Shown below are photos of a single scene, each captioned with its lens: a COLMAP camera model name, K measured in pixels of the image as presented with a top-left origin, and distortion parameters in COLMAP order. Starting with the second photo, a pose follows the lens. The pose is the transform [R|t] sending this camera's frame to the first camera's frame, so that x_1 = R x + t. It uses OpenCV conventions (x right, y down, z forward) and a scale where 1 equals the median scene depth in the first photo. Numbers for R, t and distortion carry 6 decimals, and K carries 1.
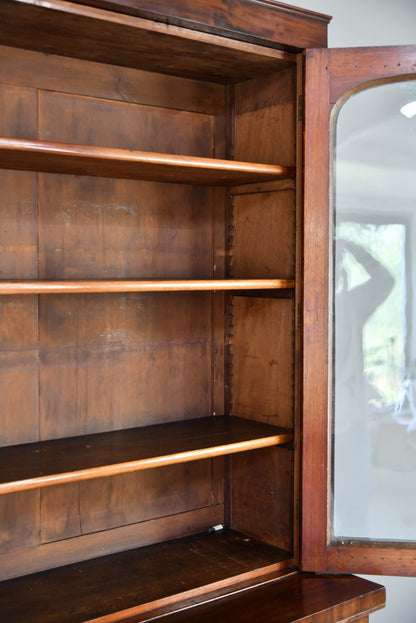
lens RADIAL K [[801.9, 0, 208.0], [0, 801.9, 311.5], [0, 0, 1]] dist [-0.011989, -0.003198]
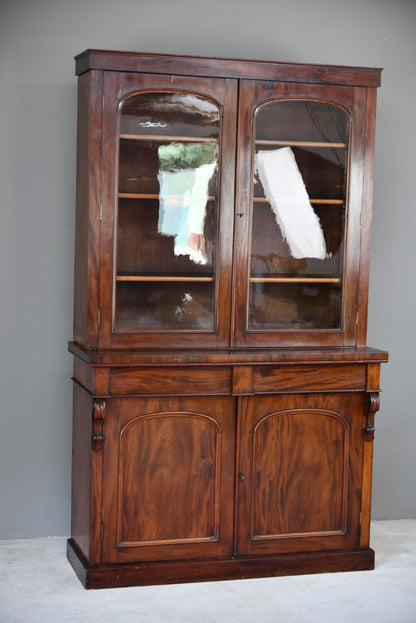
lens RADIAL K [[1196.3, 0, 208.0], [0, 1196.3, 311.5], [0, 0, 1]] dist [0.011881, 0.056694]
pose [[0.935603, 0.058306, -0.348207, 0.793641], [-0.046813, 0.998048, 0.041336, 0.128548], [0.349937, -0.022374, 0.936506, -1.896254]]
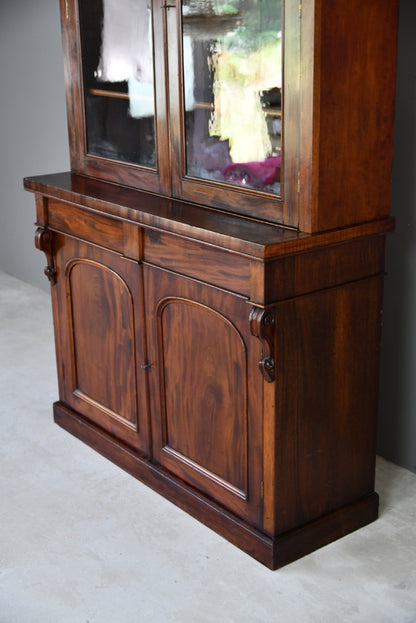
lens RADIAL K [[930.3, 0, 208.0], [0, 930.3, 311.5], [0, 0, 1]] dist [-0.019012, -0.015966]
pose [[0.005780, 0.320949, -0.947079, 1.465144], [-0.035748, 0.946556, 0.320553, -0.003945], [0.999344, 0.032004, 0.016944, 0.848691]]
